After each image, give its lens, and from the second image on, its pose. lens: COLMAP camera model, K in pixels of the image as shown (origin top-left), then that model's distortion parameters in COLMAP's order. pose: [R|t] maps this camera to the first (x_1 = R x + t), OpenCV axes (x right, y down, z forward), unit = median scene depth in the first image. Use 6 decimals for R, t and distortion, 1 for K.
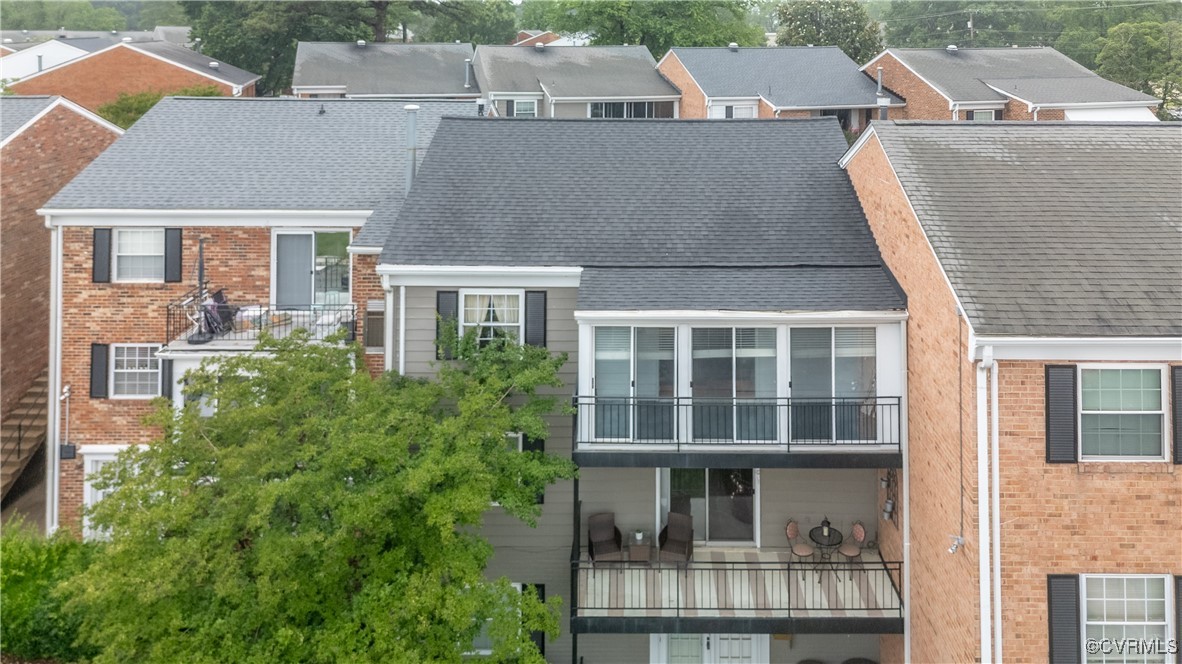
lens RADIAL K [[740.3, 0, 647.2], [0, 740.3, 331.0], [0, 0, 1]] dist [0.026822, -0.003674]
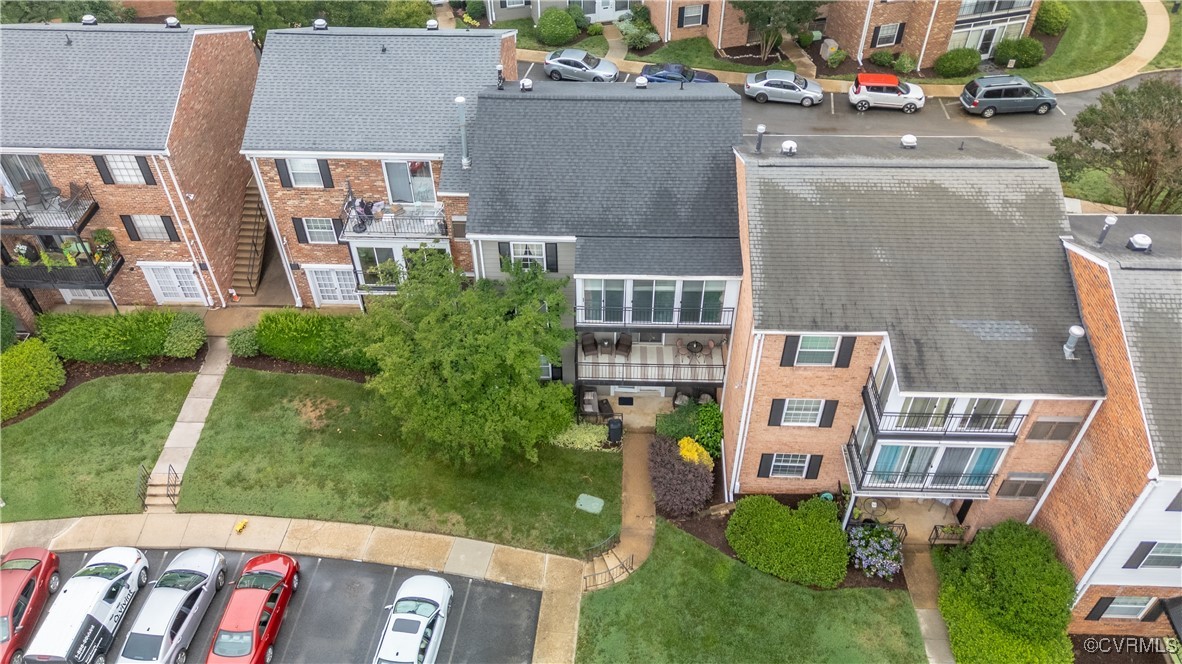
lens RADIAL K [[887.8, 0, 590.5], [0, 887.8, 281.0], [0, 0, 1]] dist [0.076575, -0.078327]
pose [[0.999233, 0.020823, -0.033165, 0.024294], [0.006721, 0.743159, 0.669081, -1.492962], [0.038580, -0.668790, 0.742449, -0.721302]]
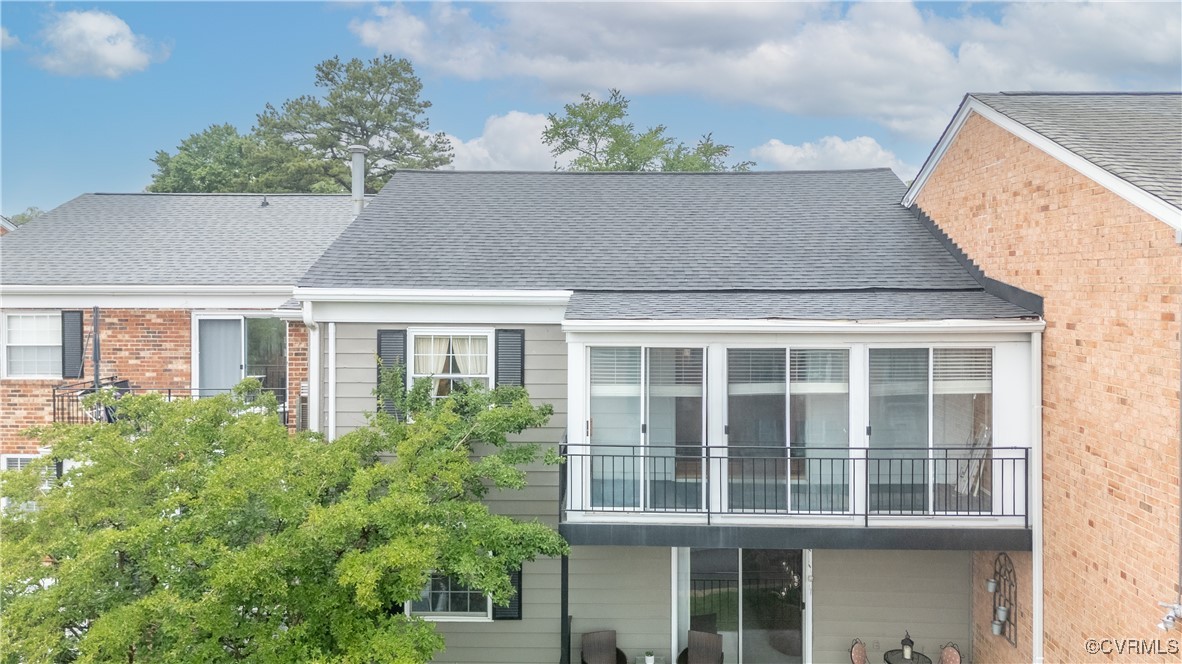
lens RADIAL K [[657.3, 0, 602.7], [0, 657.3, 609.6], [0, 0, 1]] dist [0.029377, 0.001890]
pose [[0.999220, -0.003235, -0.039351, -0.032549], [0.003049, 0.999984, -0.004798, 0.232272], [0.039366, 0.004675, 0.999214, 0.346906]]
